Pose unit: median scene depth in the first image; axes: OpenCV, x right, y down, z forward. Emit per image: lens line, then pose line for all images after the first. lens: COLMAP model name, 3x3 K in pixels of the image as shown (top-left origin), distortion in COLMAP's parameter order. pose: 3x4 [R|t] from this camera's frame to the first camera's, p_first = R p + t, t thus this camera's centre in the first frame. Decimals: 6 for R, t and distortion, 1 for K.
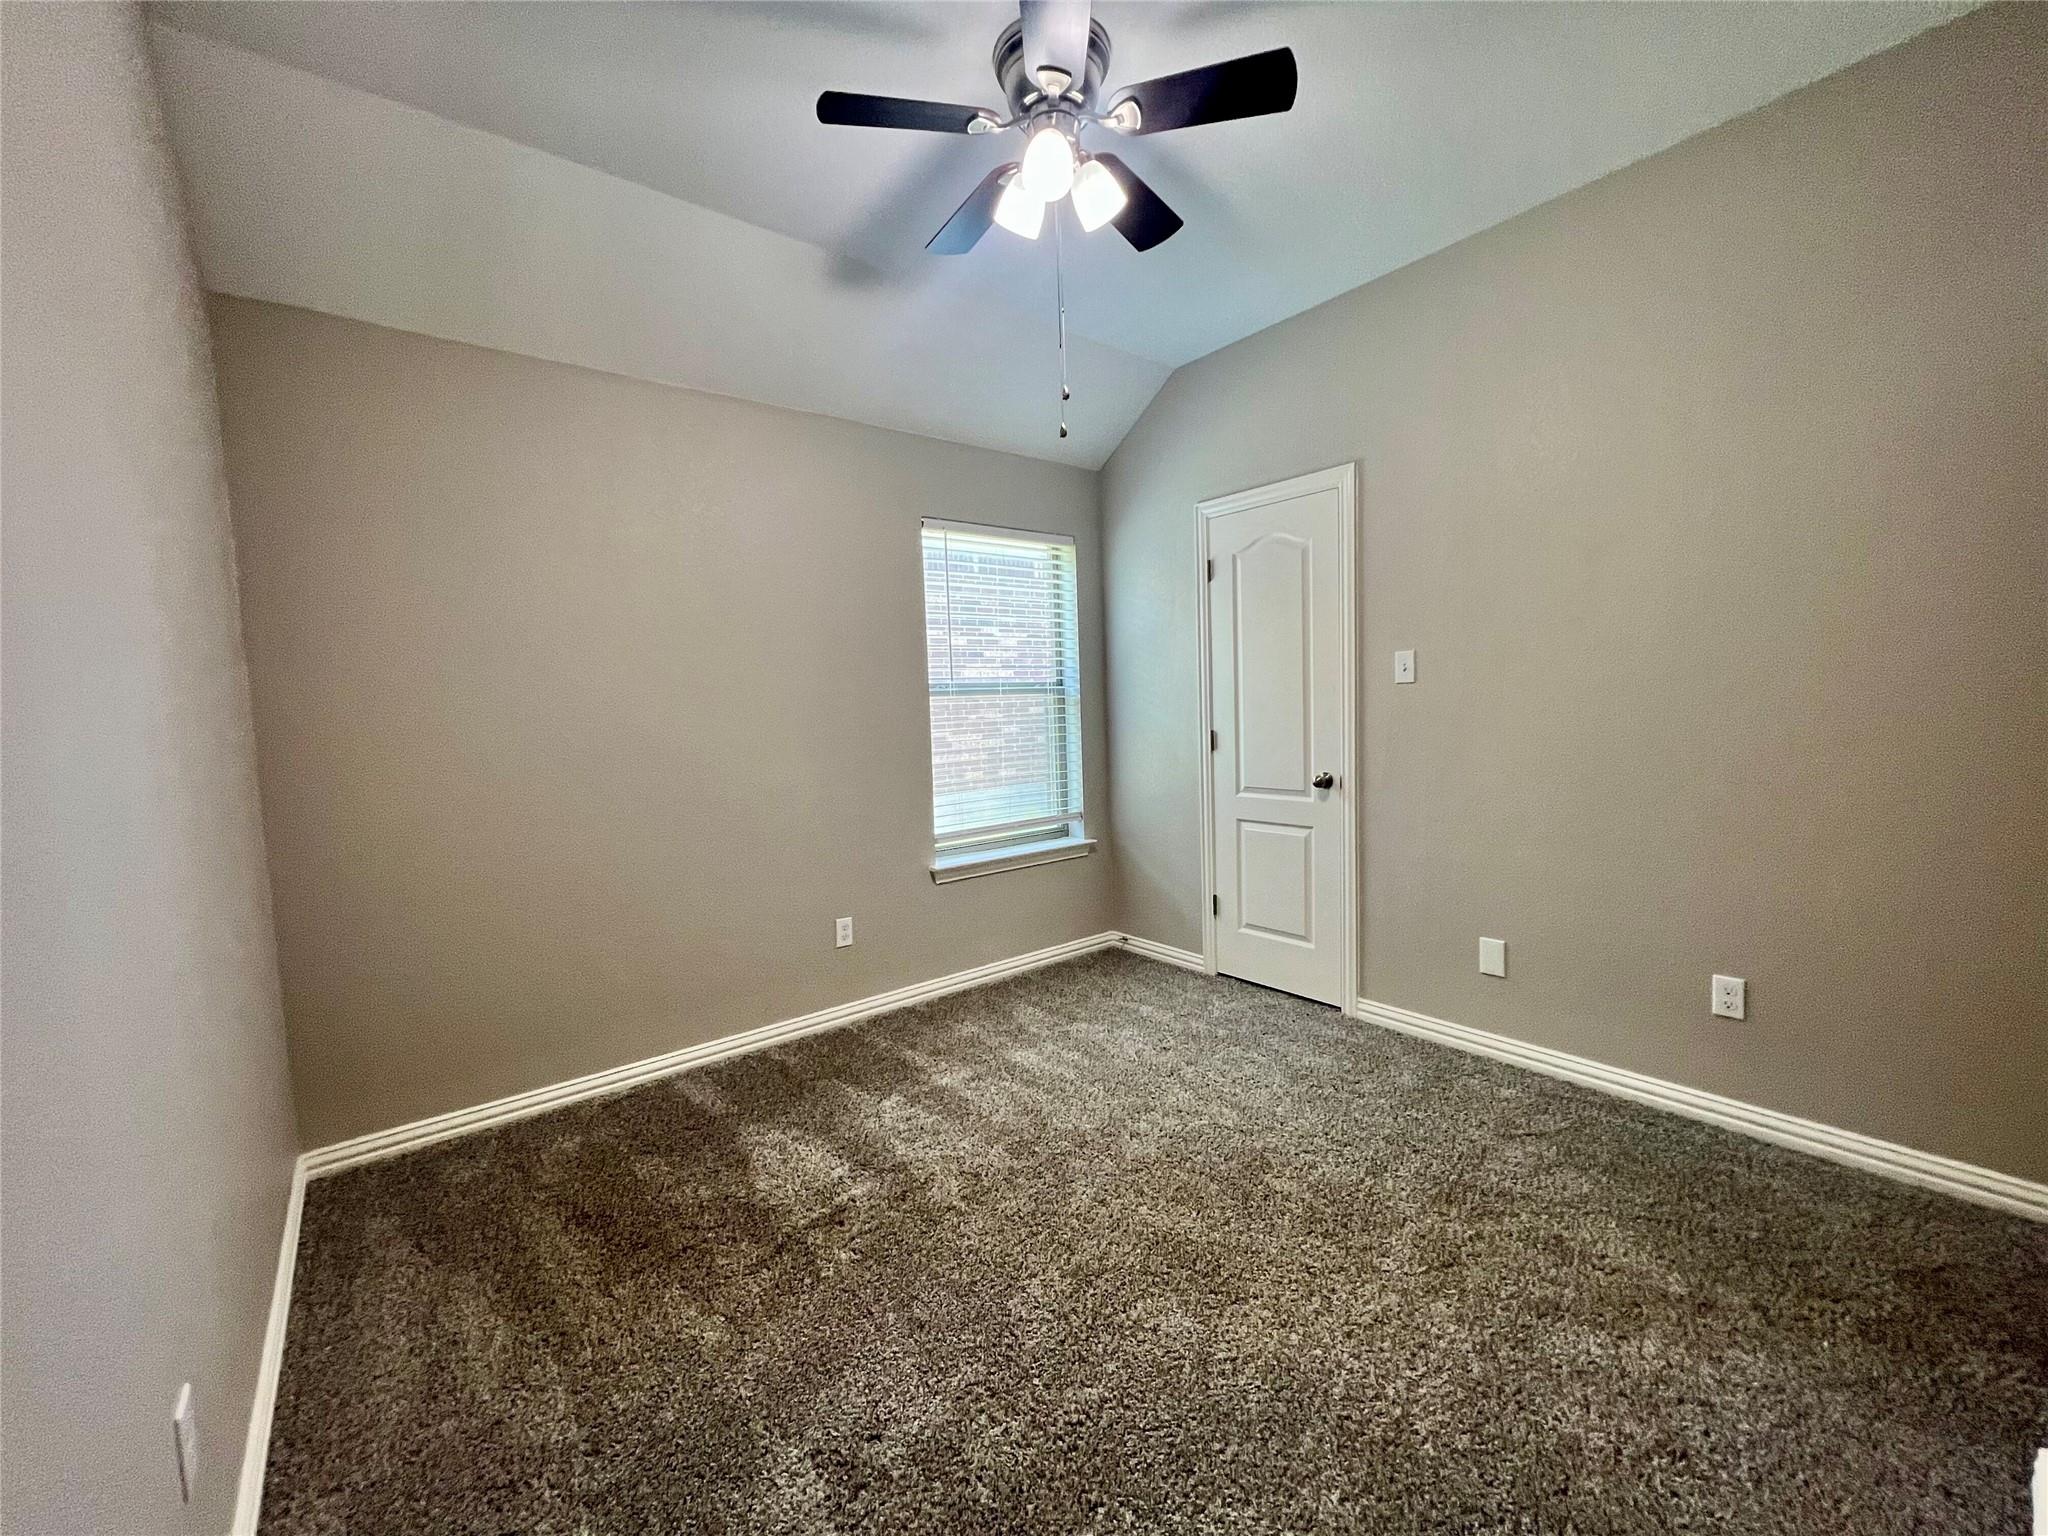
lens RADIAL K [[823.7, 0, 1024.0], [0, 823.7, 768.0], [0, 0, 1]] dist [-0.000766, 0.000627]
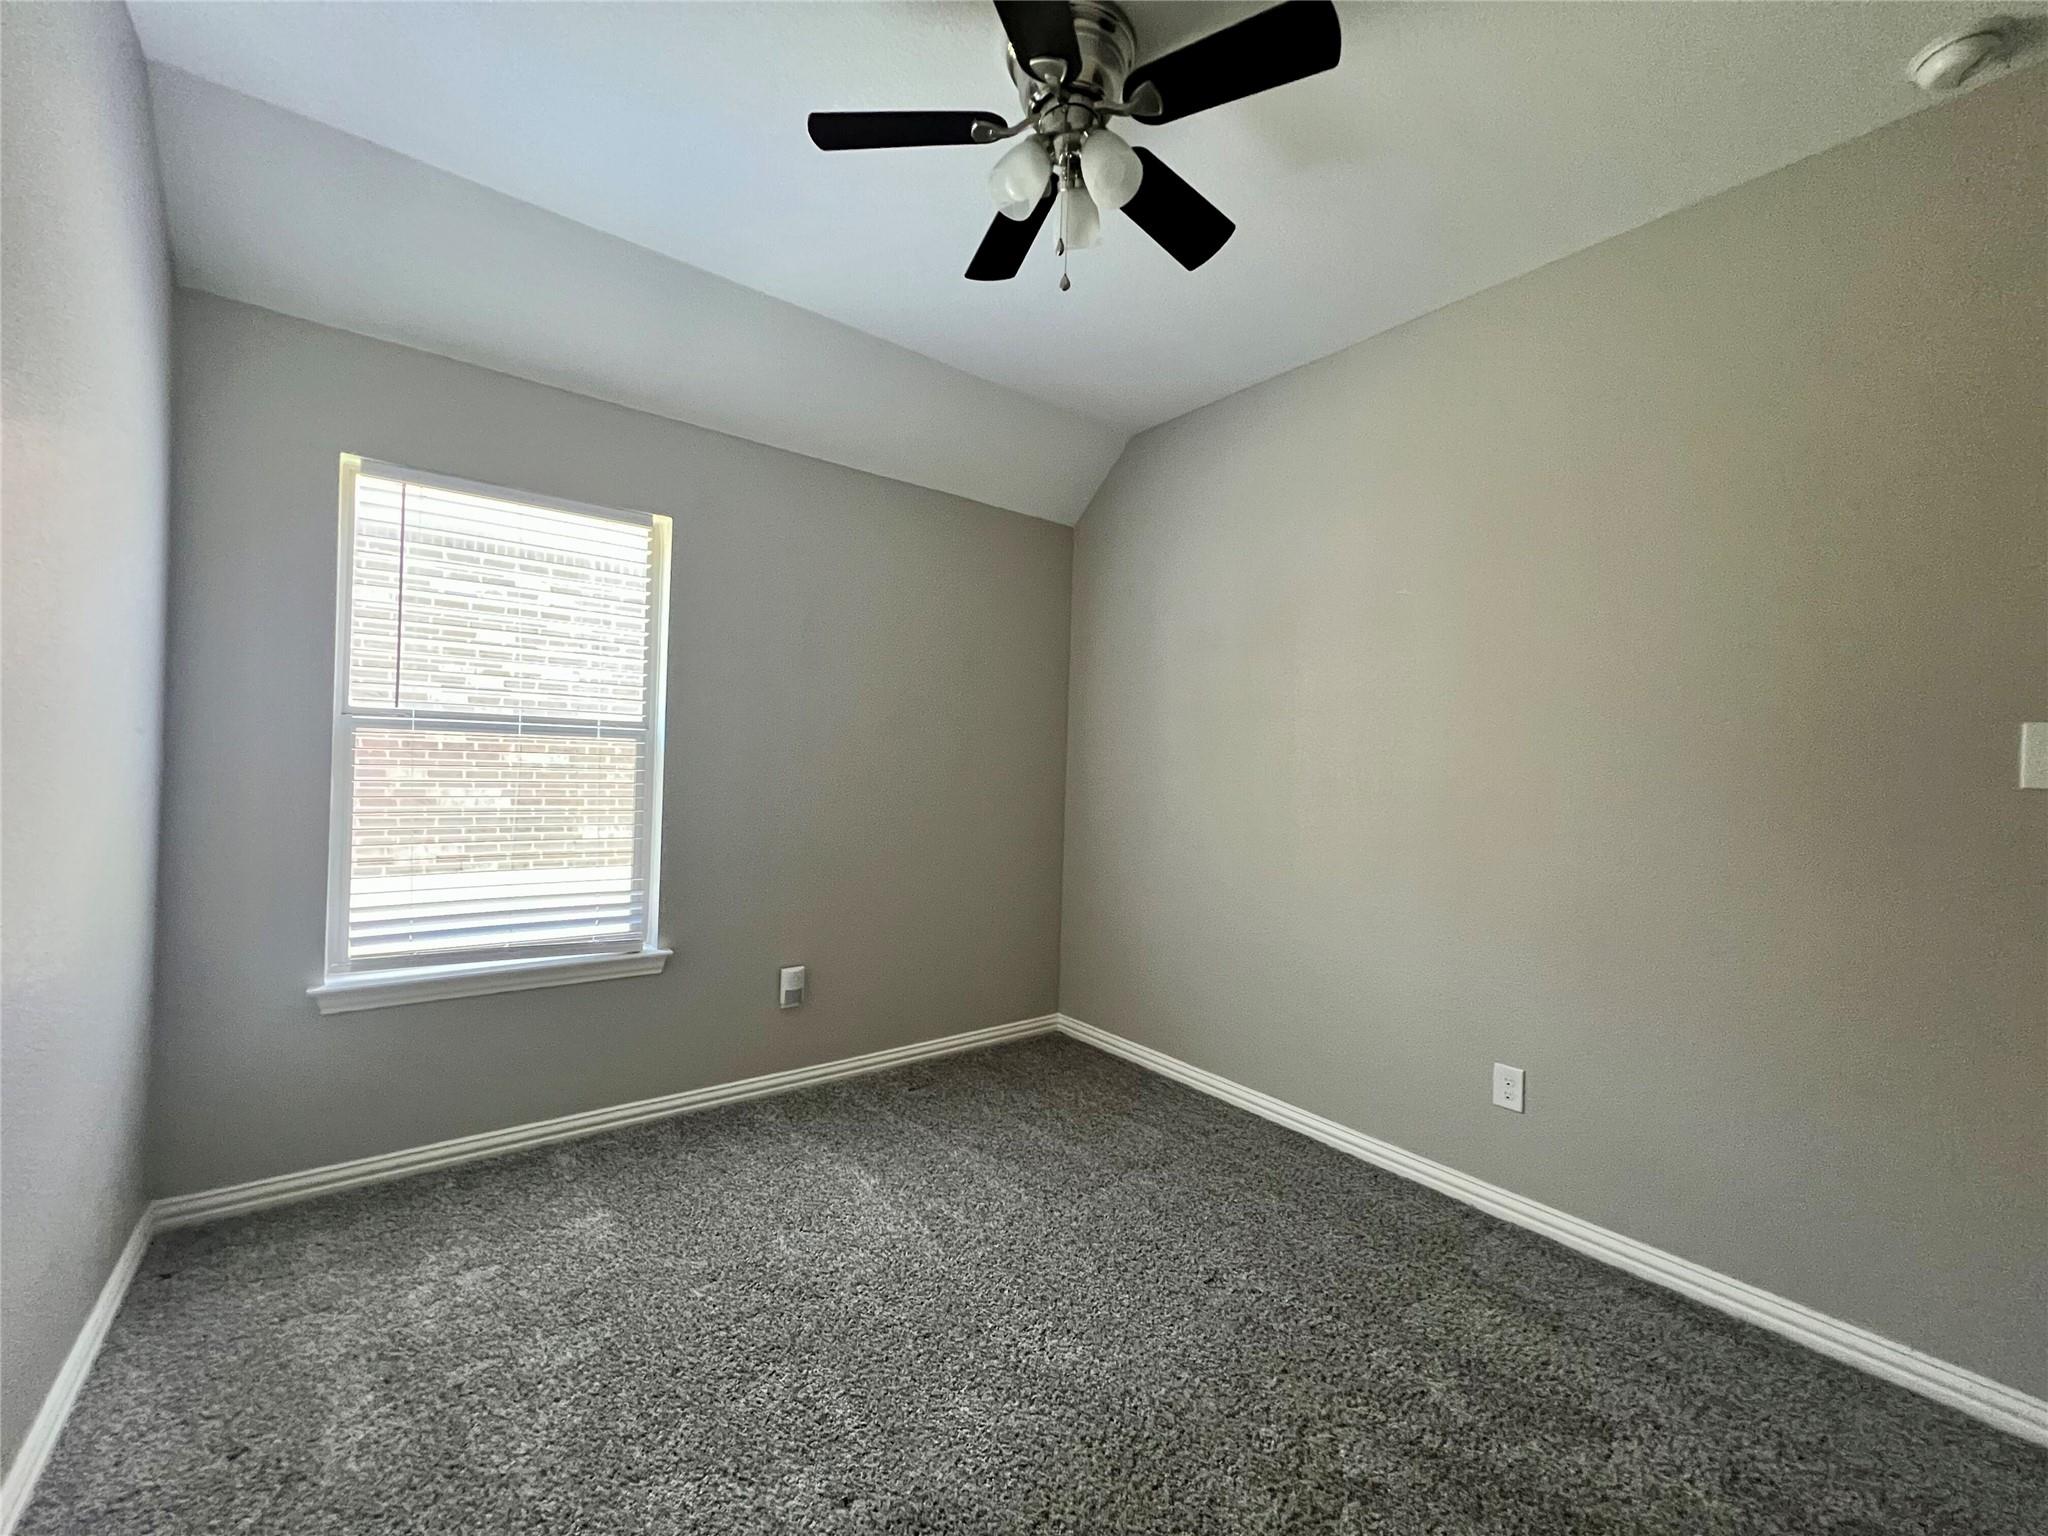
lens RADIAL K [[823.7, 0, 1024.0], [0, 823.7, 768.0], [0, 0, 1]] dist [-0.000766, 0.000627]
pose [[0.997554, 0.065833, -0.023509, 0.426817], [-0.067449, 0.994800, -0.076309, -0.039145], [0.018363, 0.077708, 0.996807, 0.353283]]
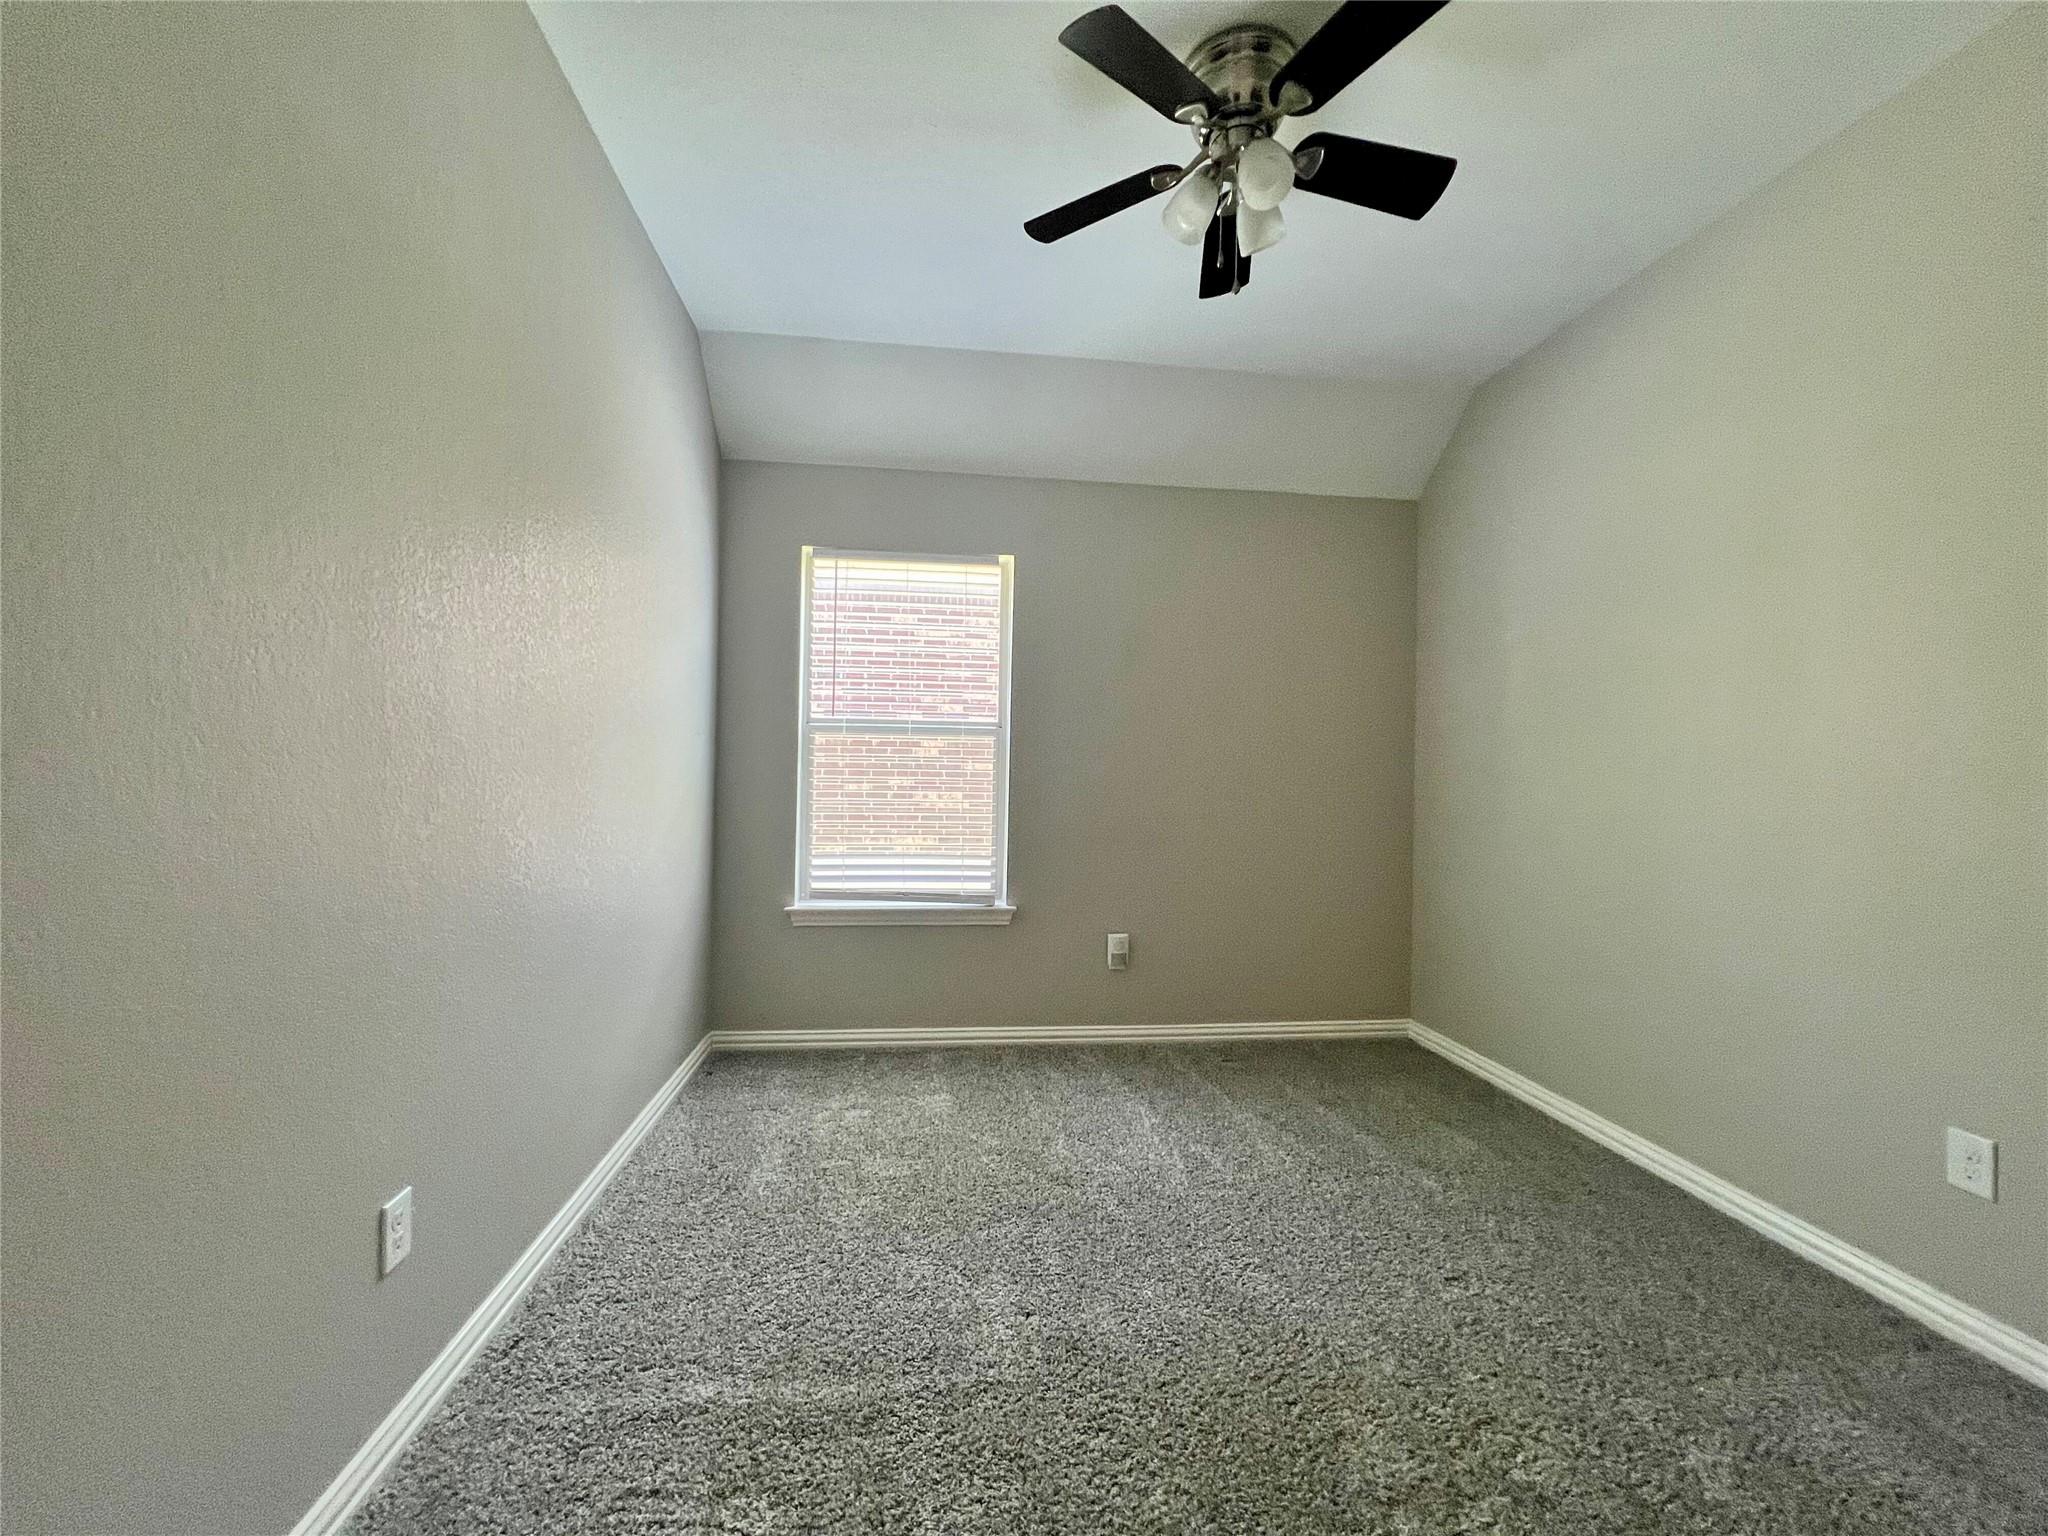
lens RADIAL K [[823.7, 0, 1024.0], [0, 823.7, 768.0], [0, 0, 1]] dist [-0.000766, 0.000627]
pose [[0.840892, 0.045679, -0.539272, 0.591715], [-0.089921, 0.994374, -0.055987, -0.013334], [0.533681, 0.095571, 0.840268, 0.327575]]
